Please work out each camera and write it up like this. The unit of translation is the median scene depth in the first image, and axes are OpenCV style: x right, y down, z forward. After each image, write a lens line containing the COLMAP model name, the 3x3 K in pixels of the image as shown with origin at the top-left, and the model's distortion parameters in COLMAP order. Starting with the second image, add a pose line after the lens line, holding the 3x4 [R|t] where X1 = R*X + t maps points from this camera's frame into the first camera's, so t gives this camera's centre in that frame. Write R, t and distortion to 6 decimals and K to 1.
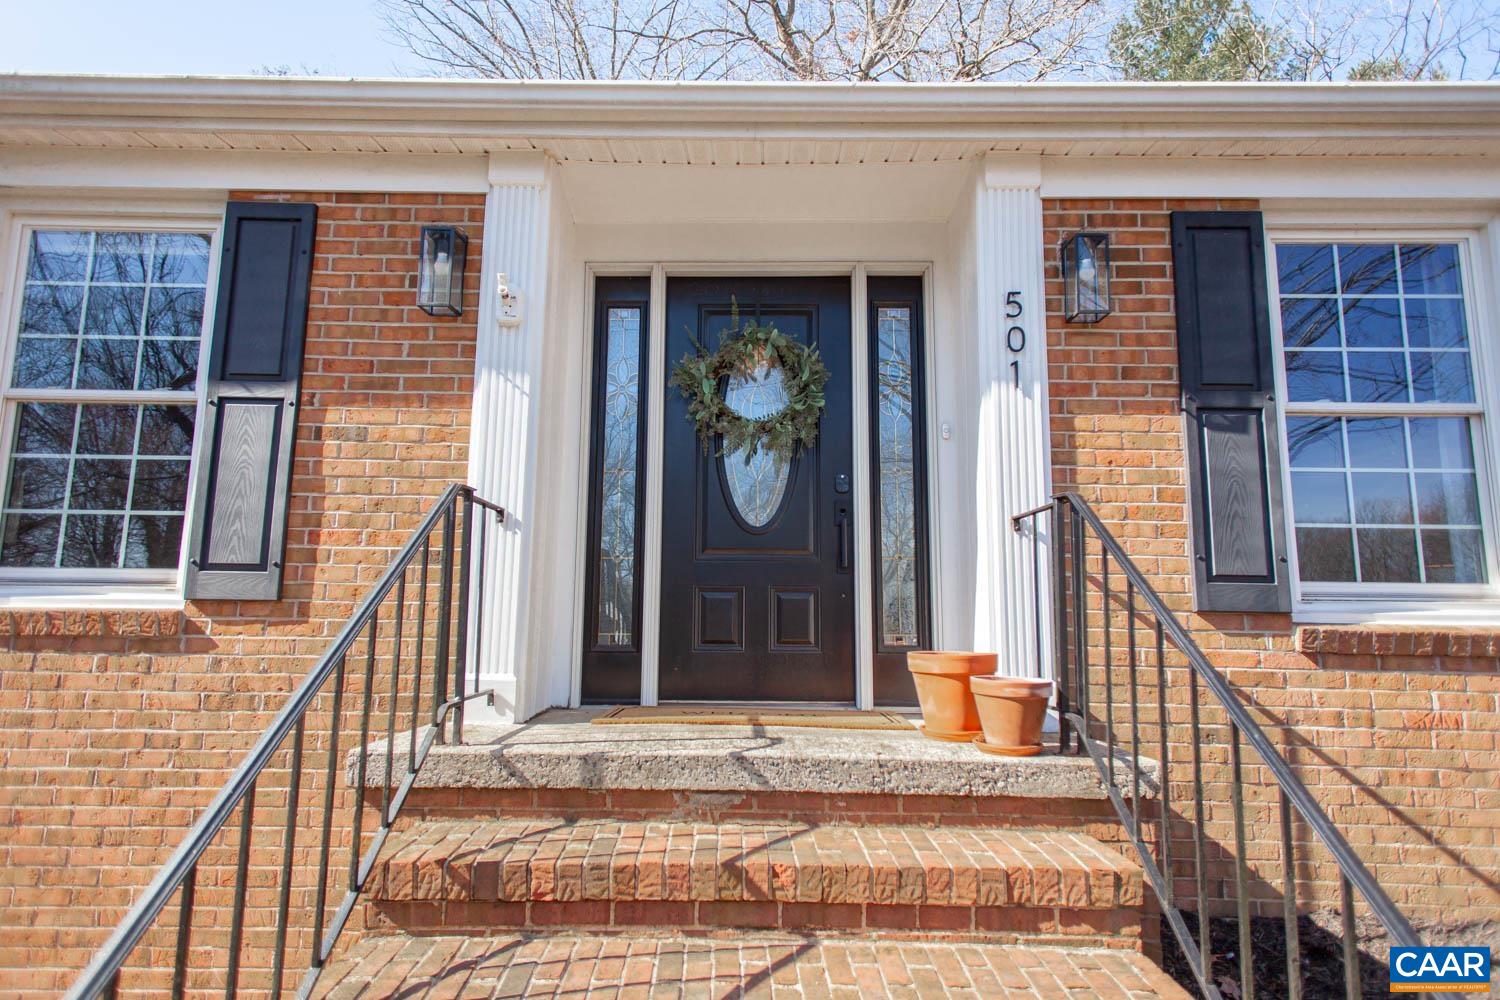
lens RADIAL K [[837.7, 0, 749.4], [0, 837.7, 491.6], [0, 0, 1]] dist [0.022876, -0.000632]
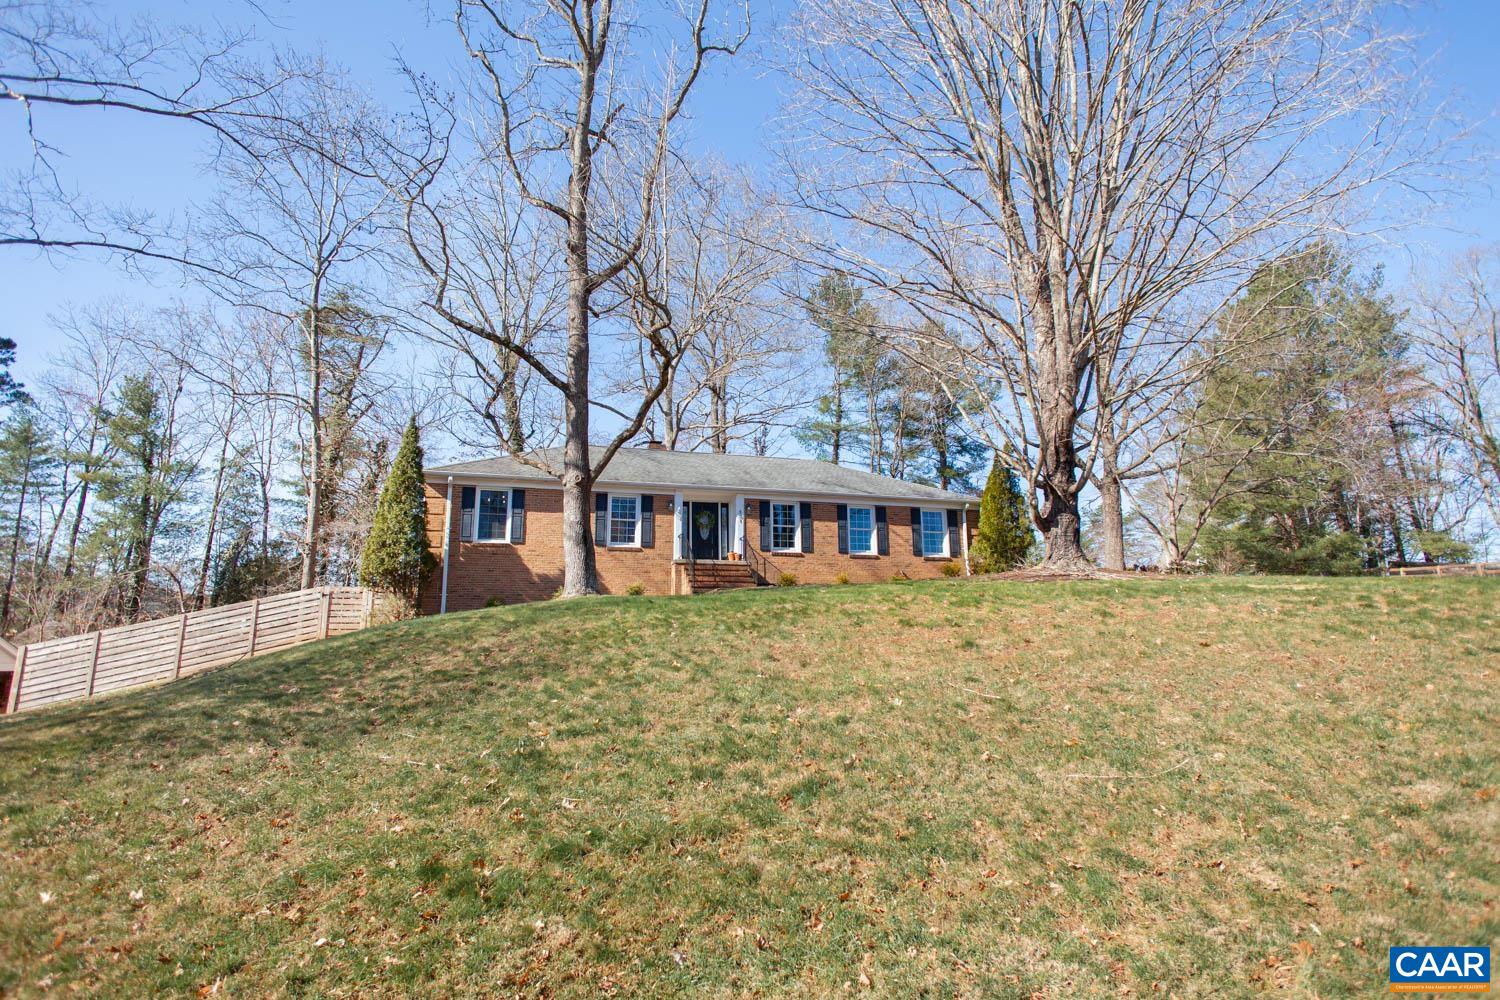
lens RADIAL K [[837.7, 0, 749.4], [0, 837.7, 491.6], [0, 0, 1]] dist [0.022876, -0.000632]
pose [[0.963136, 0.033223, 0.266956, -1.712902], [-0.009392, 0.995893, -0.090054, 0.303712], [-0.268852, 0.084227, 0.959492, -6.607403]]
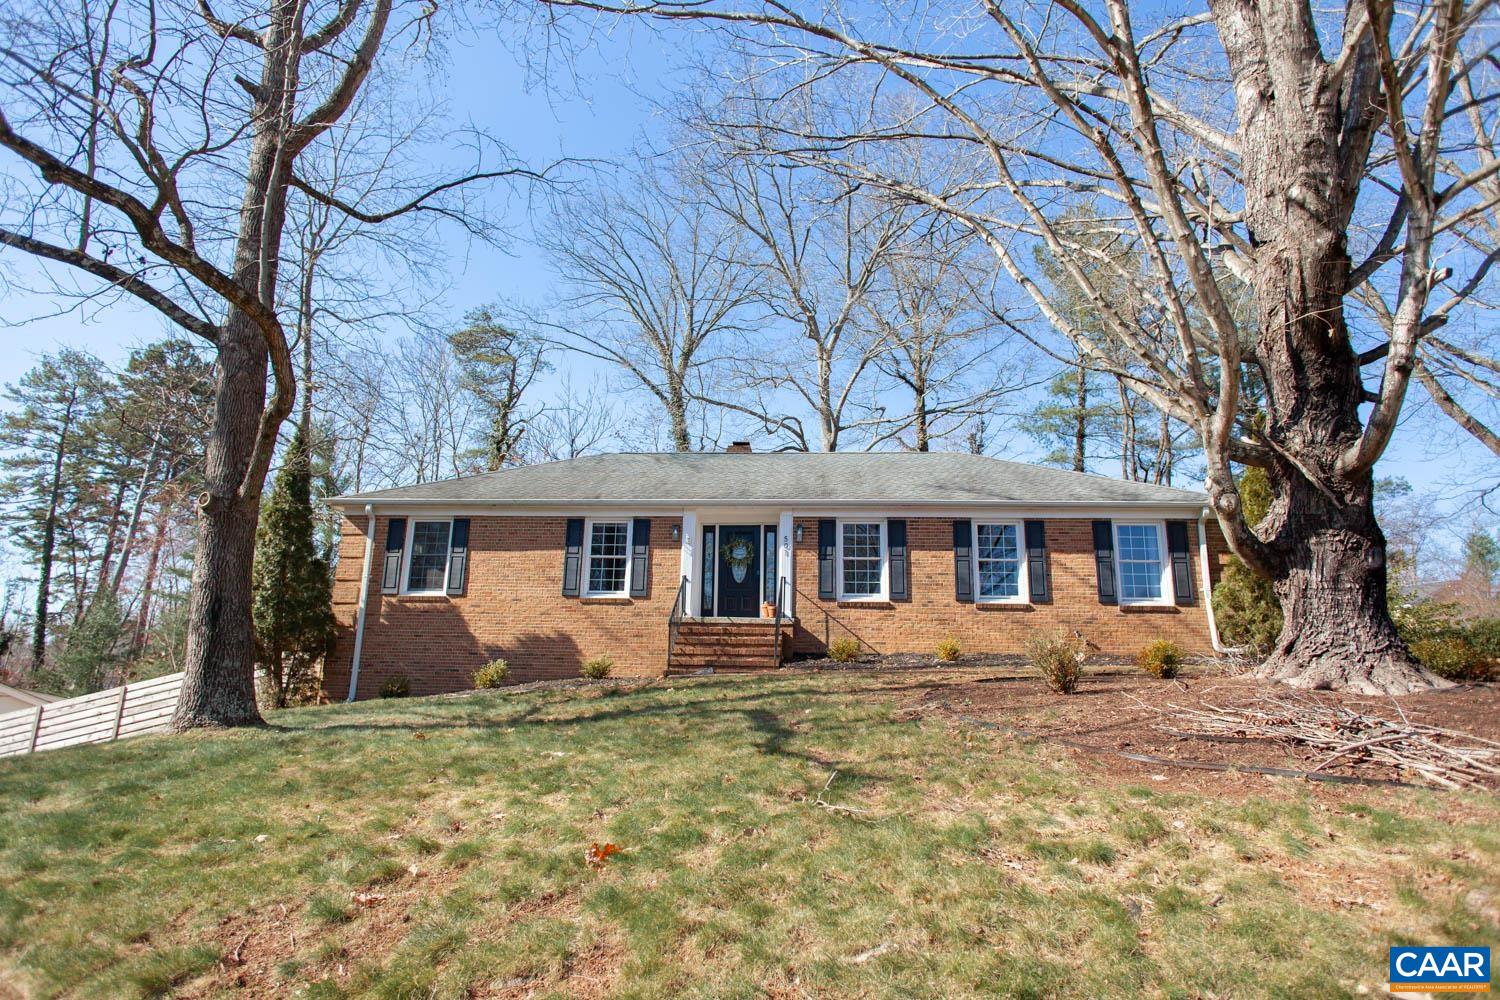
lens RADIAL K [[837.7, 0, 749.4], [0, 837.7, 491.6], [0, 0, 1]] dist [0.022876, -0.000632]
pose [[0.995252, -0.014958, -0.096179, 0.577963], [0.004261, 0.993869, -0.110484, 0.057914], [0.097242, 0.109550, 0.989213, -4.001174]]
